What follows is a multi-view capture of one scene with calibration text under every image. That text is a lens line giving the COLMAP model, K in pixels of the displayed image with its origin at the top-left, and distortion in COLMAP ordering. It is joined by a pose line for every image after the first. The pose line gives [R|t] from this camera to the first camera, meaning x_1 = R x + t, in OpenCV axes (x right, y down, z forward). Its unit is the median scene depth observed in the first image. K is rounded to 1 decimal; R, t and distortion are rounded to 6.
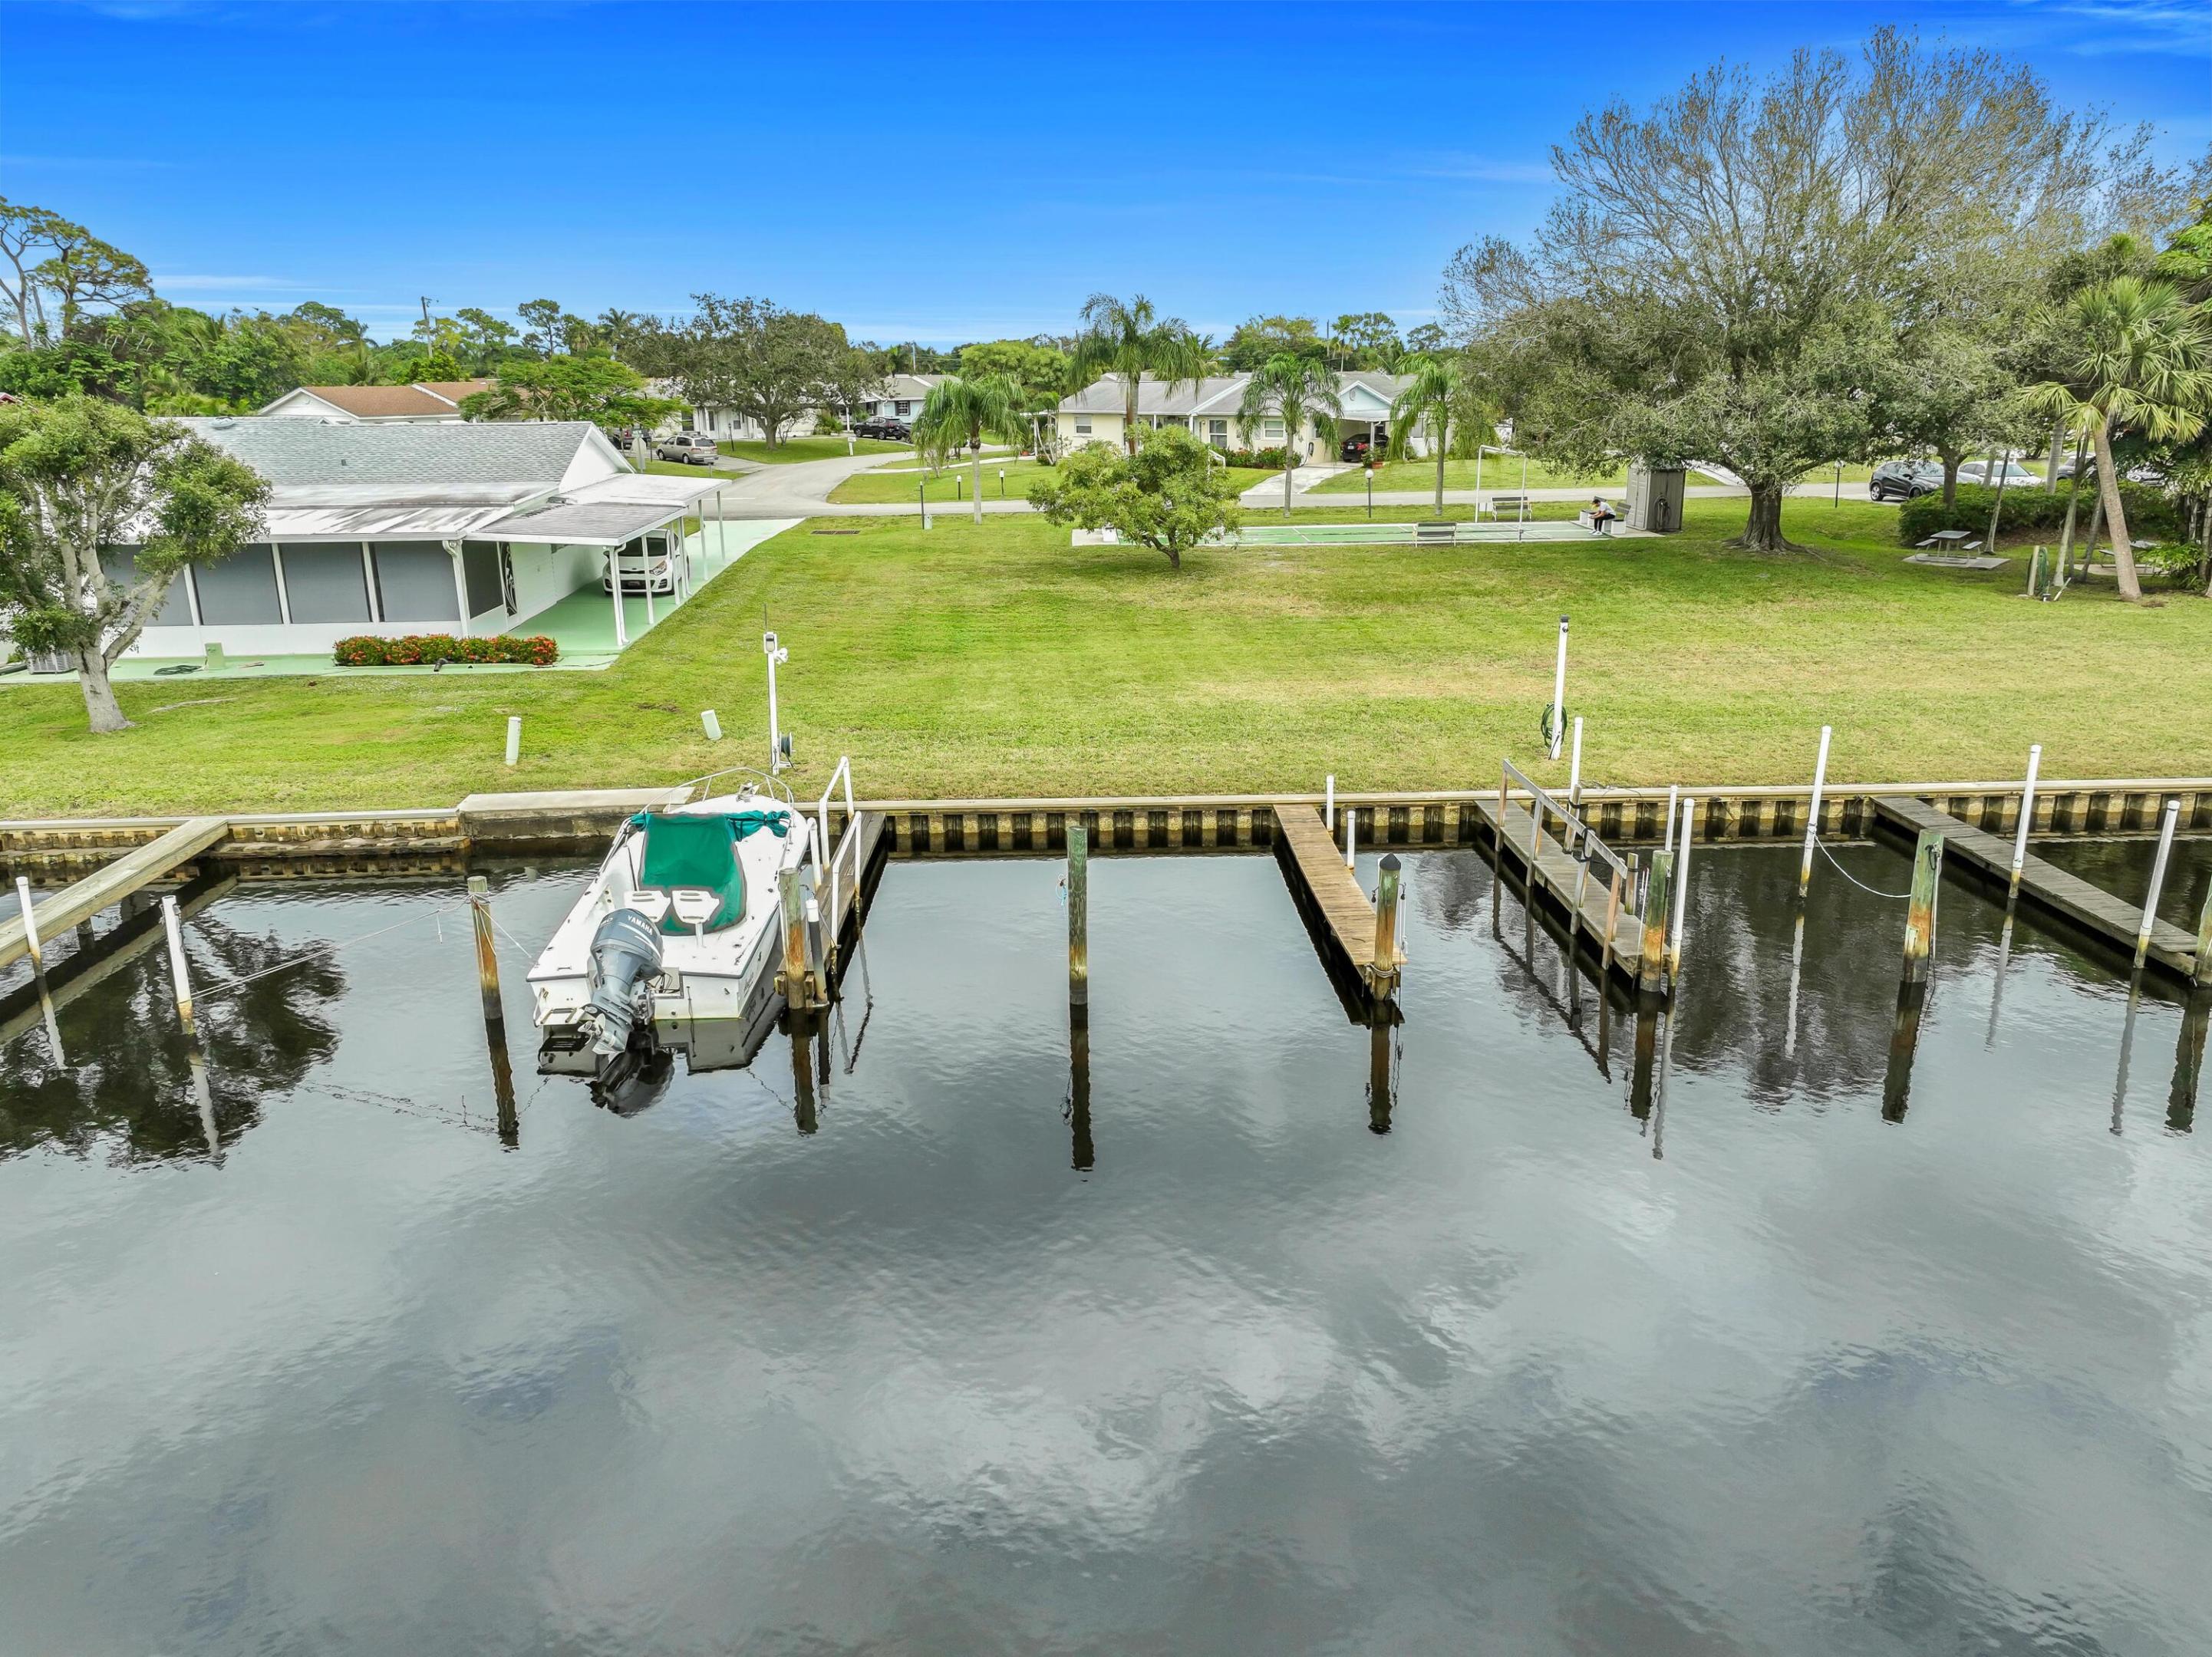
lens RADIAL K [[1559.7, 0, 1106.0], [0, 1559.7, 828.5], [0, 0, 1]] dist [0.020897, -0.000642]
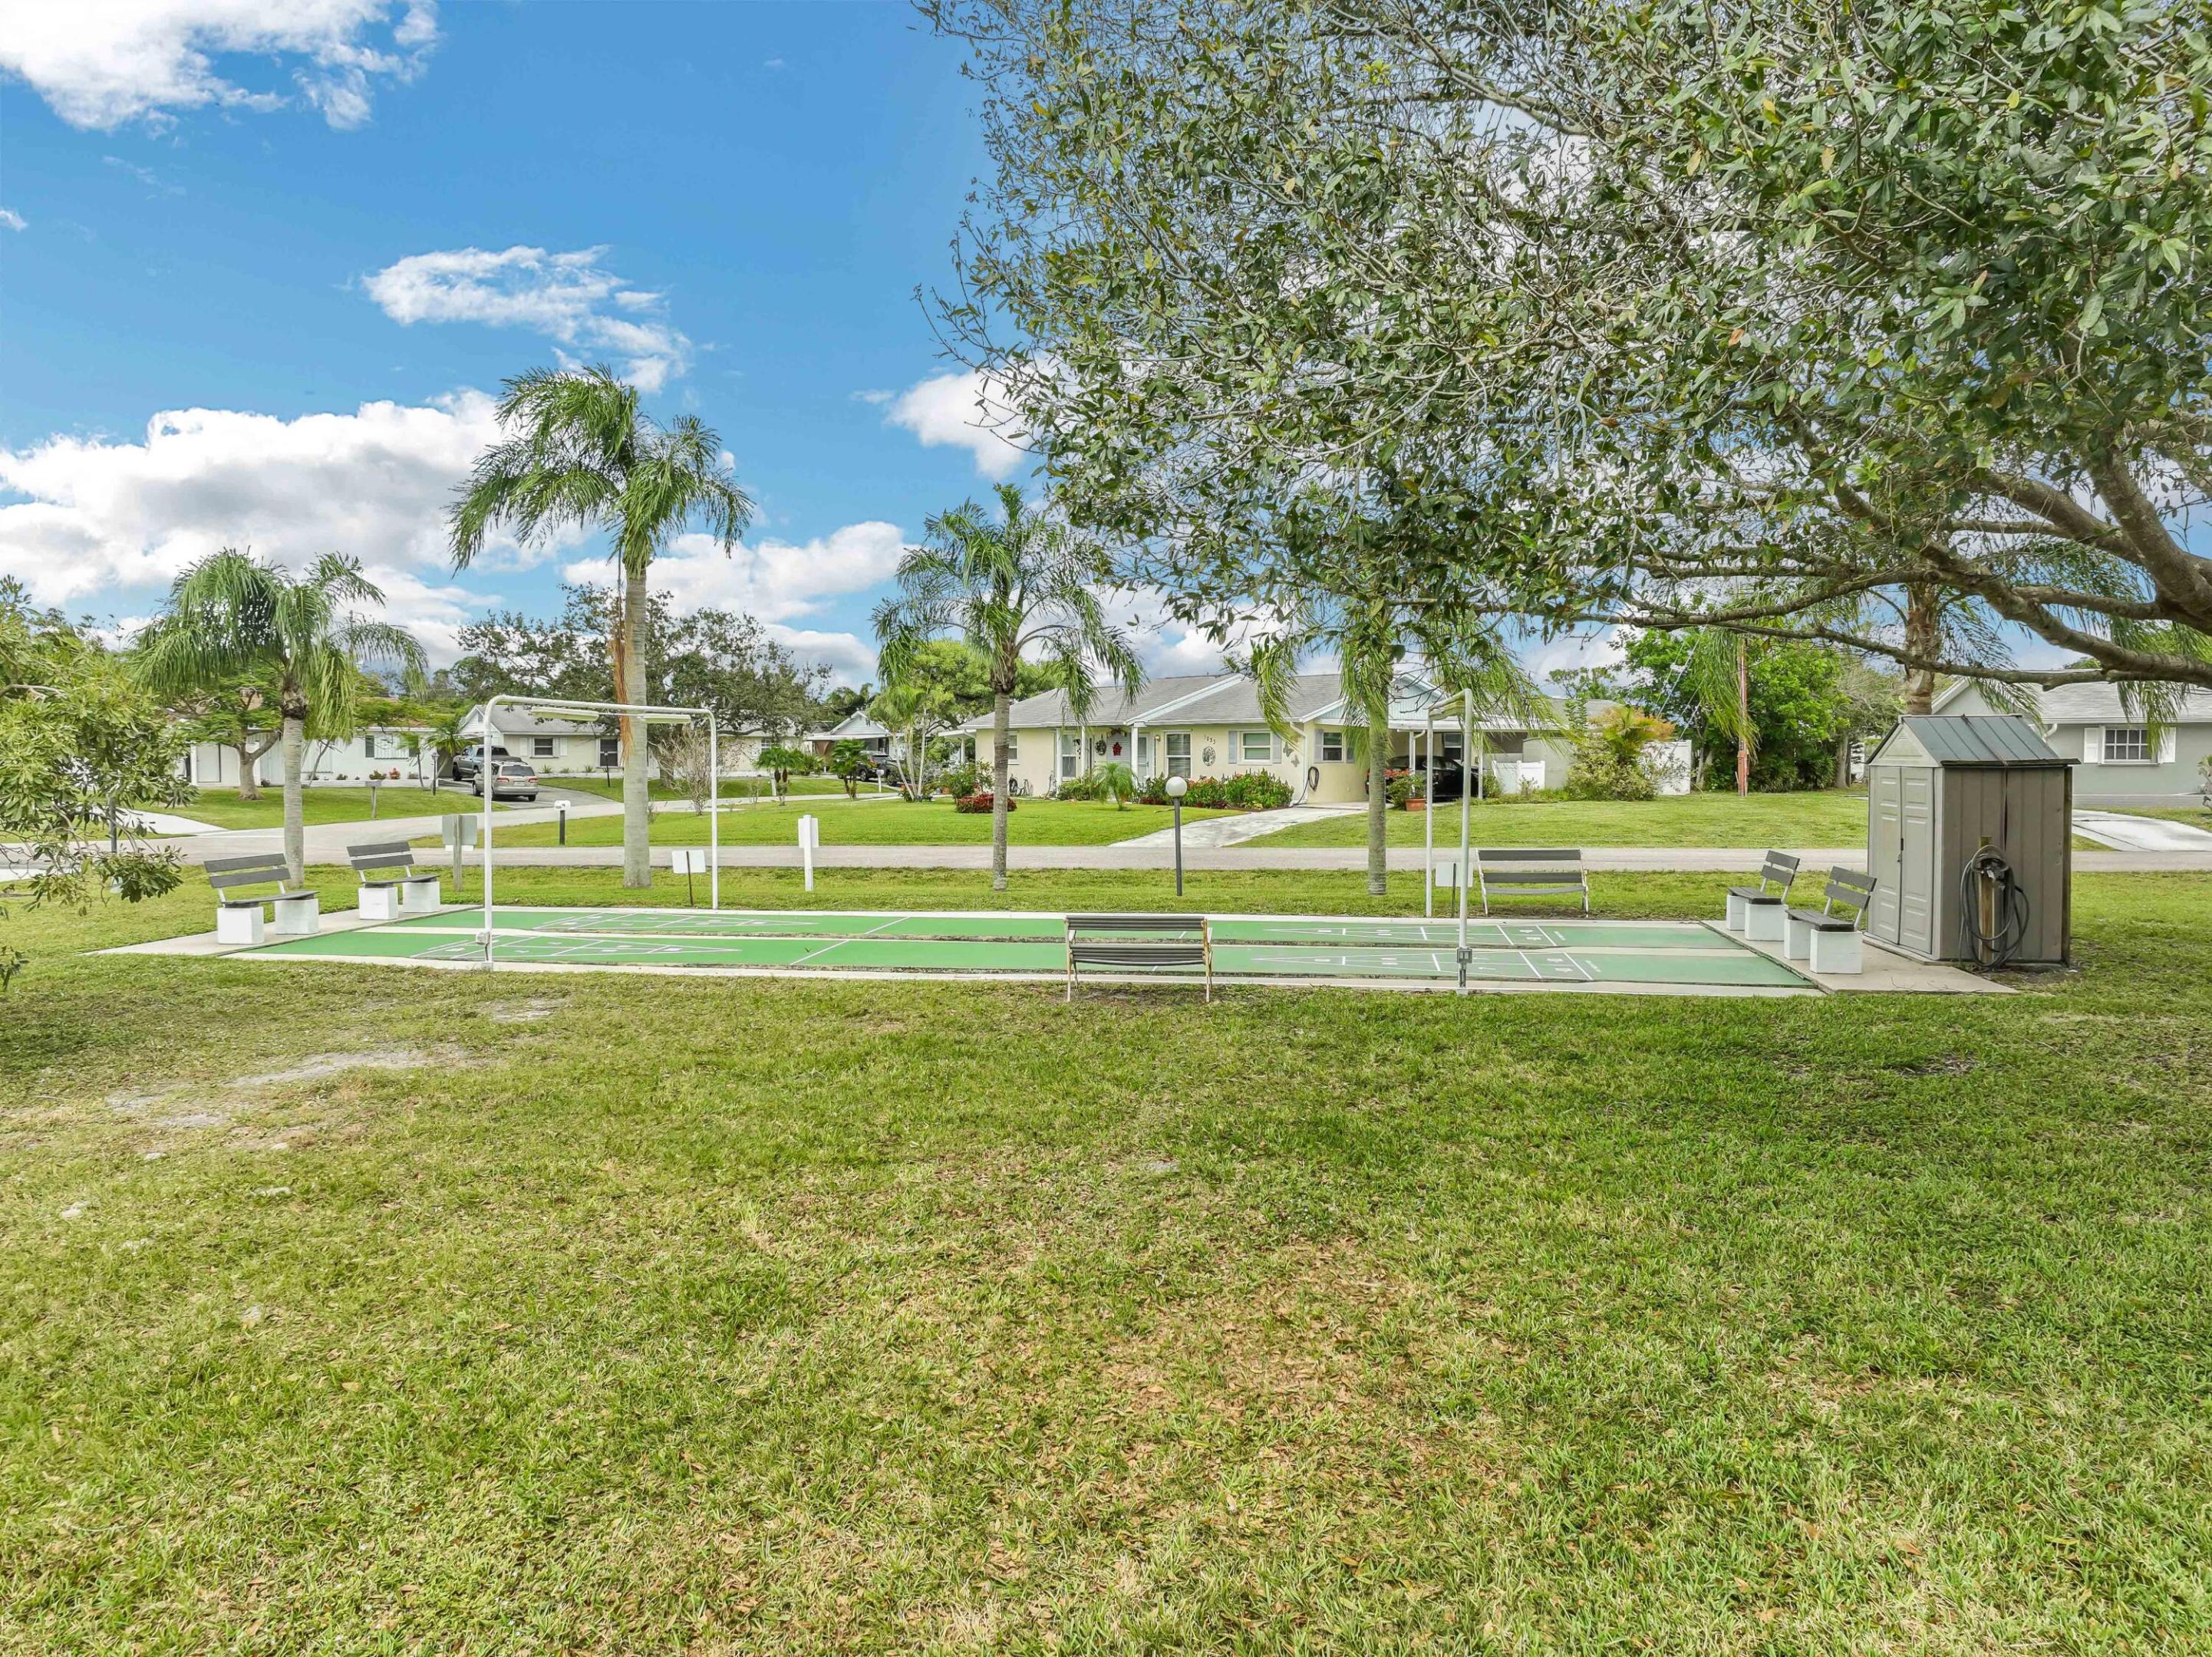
lens RADIAL K [[1559.7, 0, 1106.0], [0, 1559.7, 828.5], [0, 0, 1]] dist [0.020897, -0.000642]
pose [[0.987011, 0.013950, -0.160045, 0.324237], [-0.050290, 0.972983, -0.225334, -0.193173], [0.152577, 0.230456, 0.961046, 0.939577]]
